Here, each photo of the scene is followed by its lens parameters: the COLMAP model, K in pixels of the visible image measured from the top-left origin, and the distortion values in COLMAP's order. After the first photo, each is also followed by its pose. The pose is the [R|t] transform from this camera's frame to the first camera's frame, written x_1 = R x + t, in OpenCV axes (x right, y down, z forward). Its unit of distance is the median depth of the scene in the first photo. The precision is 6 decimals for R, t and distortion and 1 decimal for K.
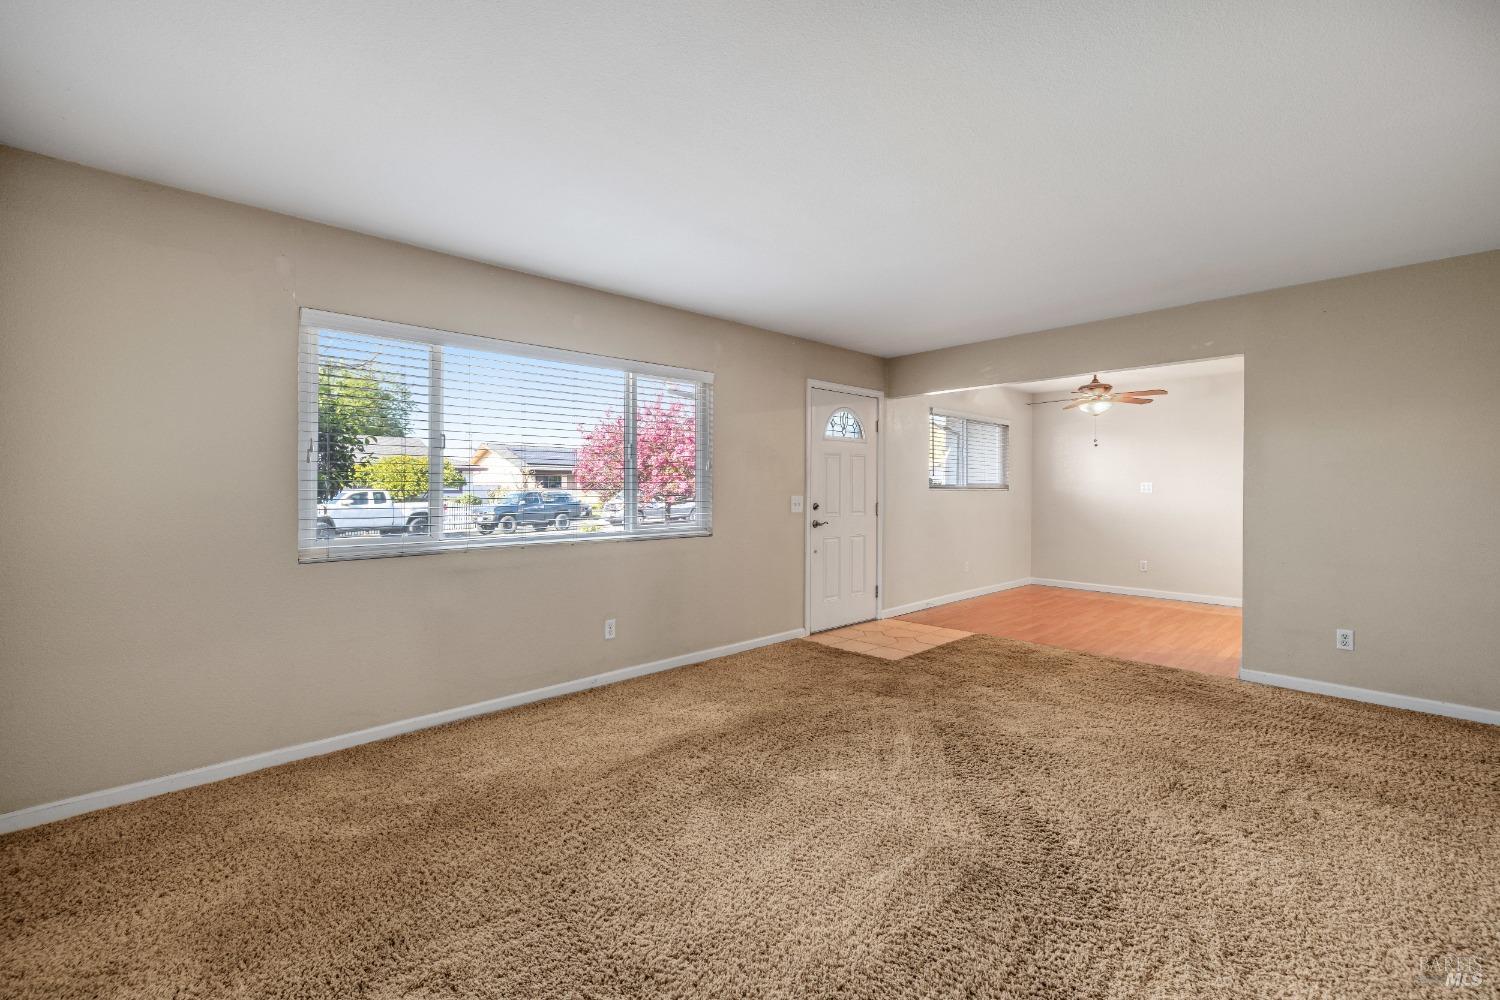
lens RADIAL K [[636.2, 0, 714.4], [0, 636.2, 490.8], [0, 0, 1]] dist [-0.001682, 0.000345]
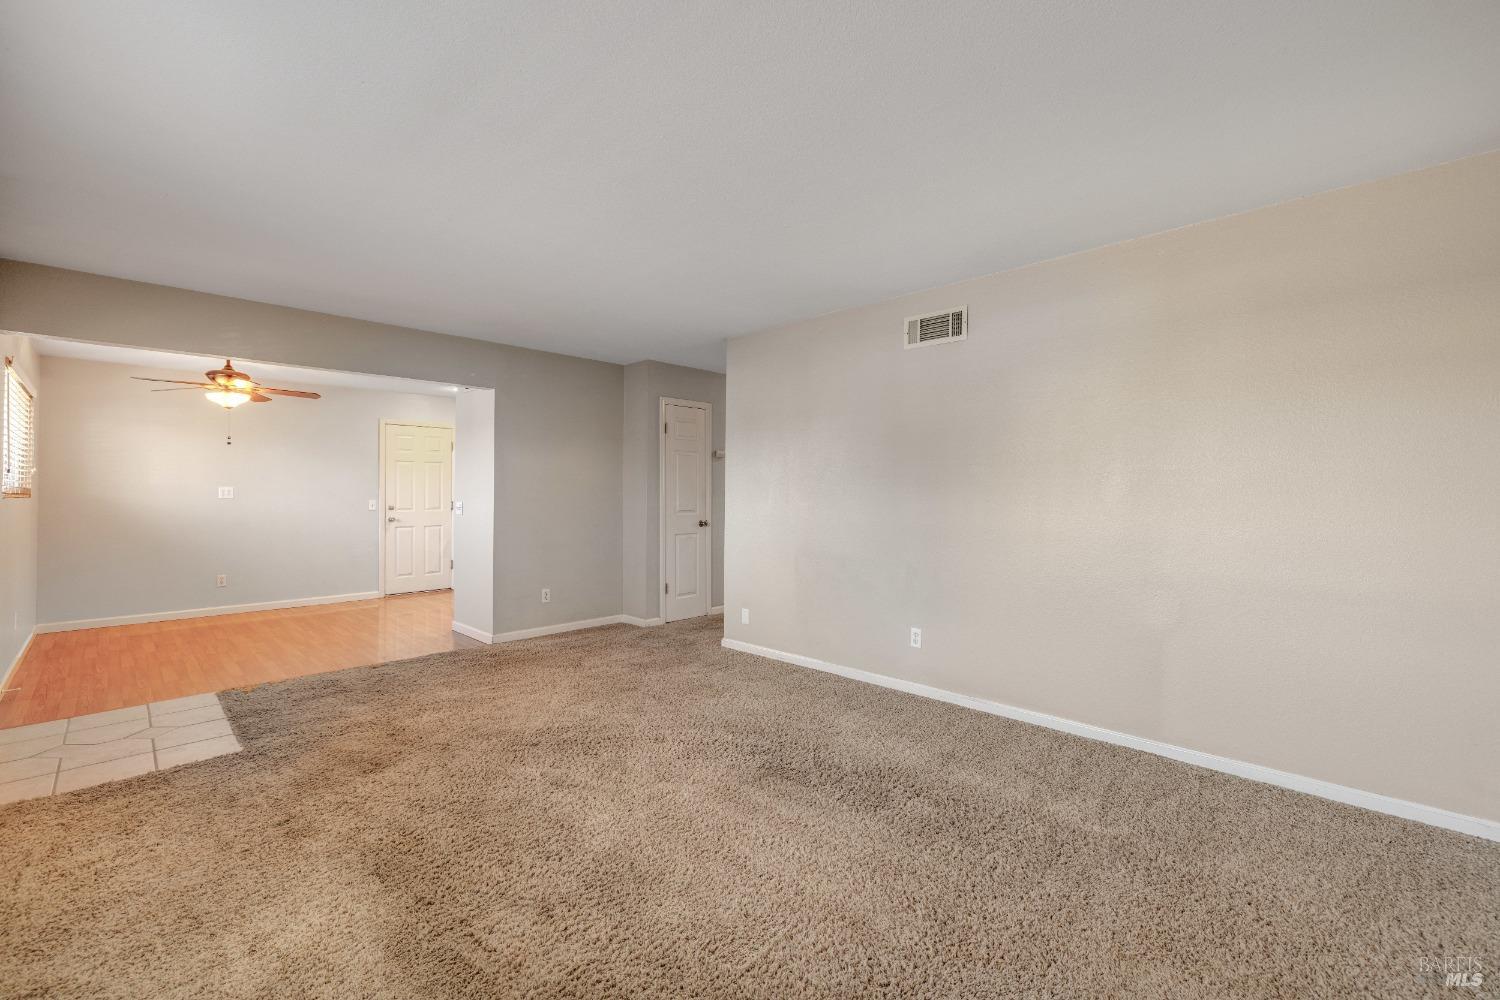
lens RADIAL K [[636.2, 0, 758.2], [0, 636.2, 498.8], [0, 0, 1]] dist [-0.001682, 0.000345]
pose [[-0.085096, -0.010839, 0.996314, -0.466670], [0.001696, 0.999938, 0.011023, -0.007508], [-0.996371, 0.002628, -0.085073, 0.549212]]
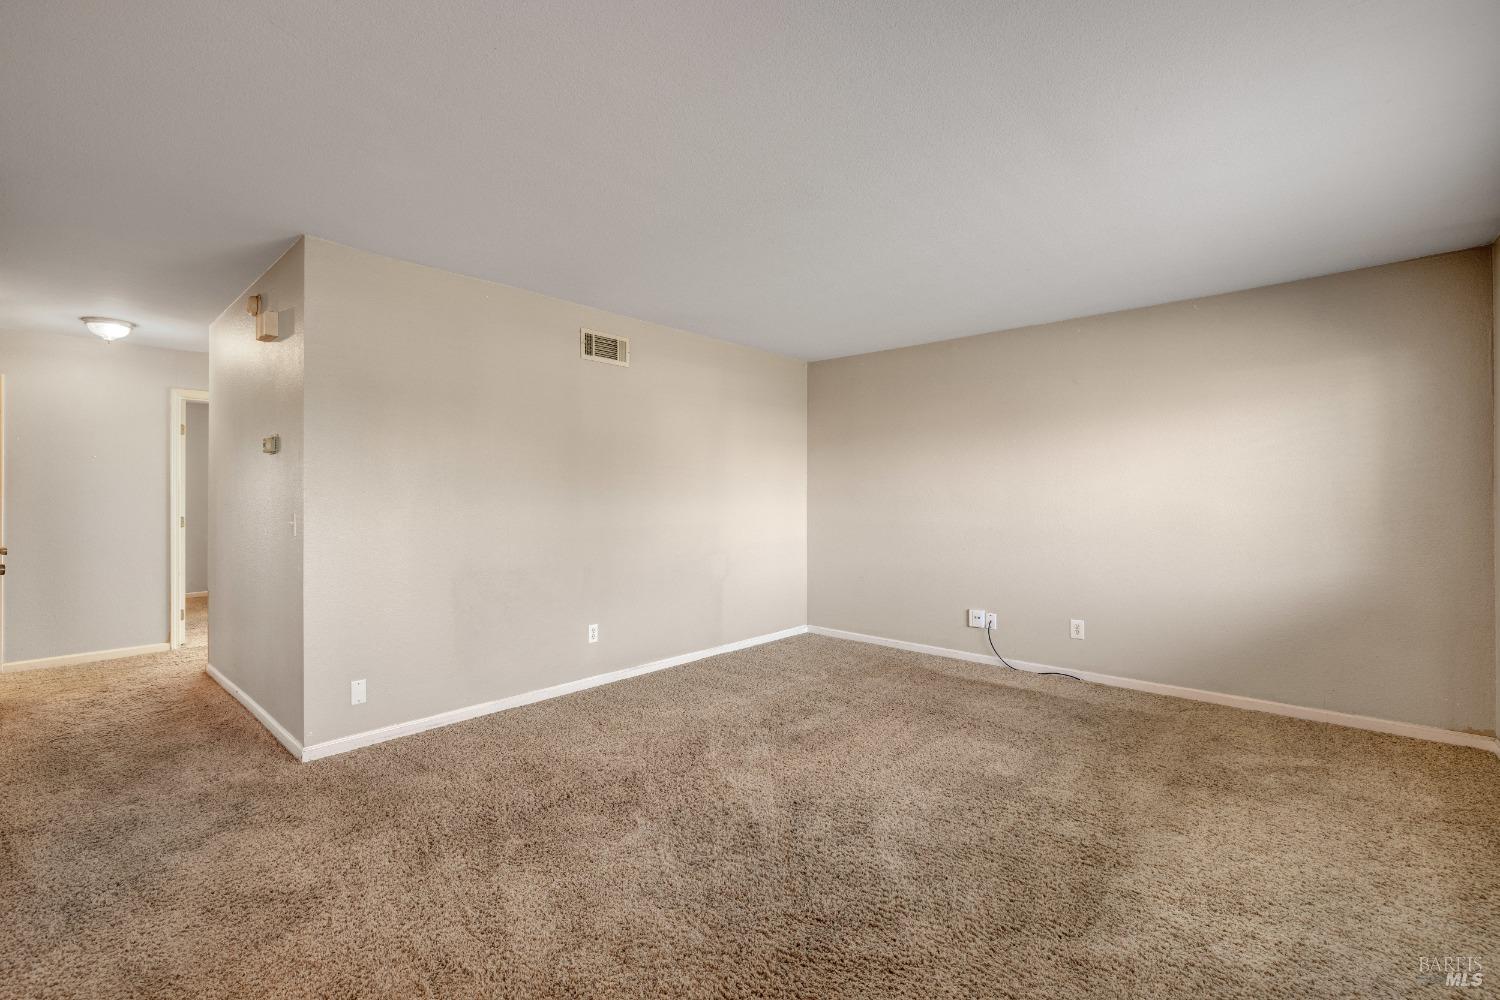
lens RADIAL K [[636.2, 0, 674.7], [0, 636.2, 495.5], [0, 0, 1]] dist [-0.001682, 0.000345]
pose [[-0.997988, 0.001215, -0.063396, 0.385299], [0.001258, 0.999999, -0.000633, -0.006440], [0.063395, -0.000711, -0.997988, 1.238475]]
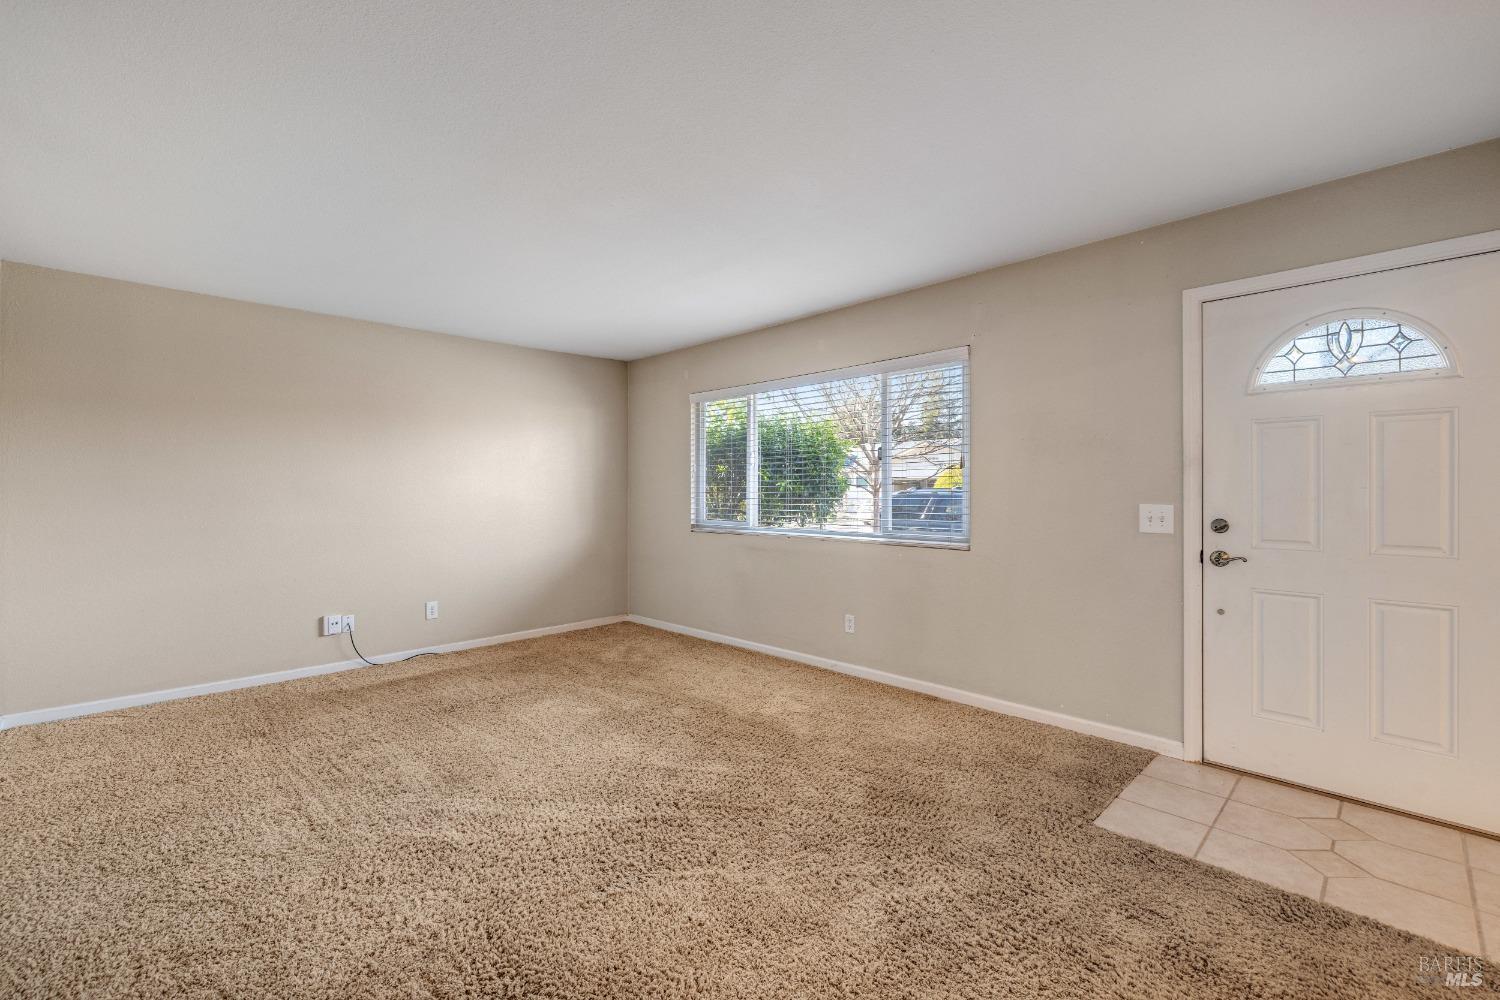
lens RADIAL K [[636.2, 0, 742.3], [0, 636.2, 494.6], [0, 0, 1]] dist [-0.001682, 0.000345]
pose [[0.039838, 0.009832, -0.999158, 0.848232], [0.000358, 0.999951, 0.009854, -0.007944], [0.999206, -0.000750, 0.039833, 0.744728]]
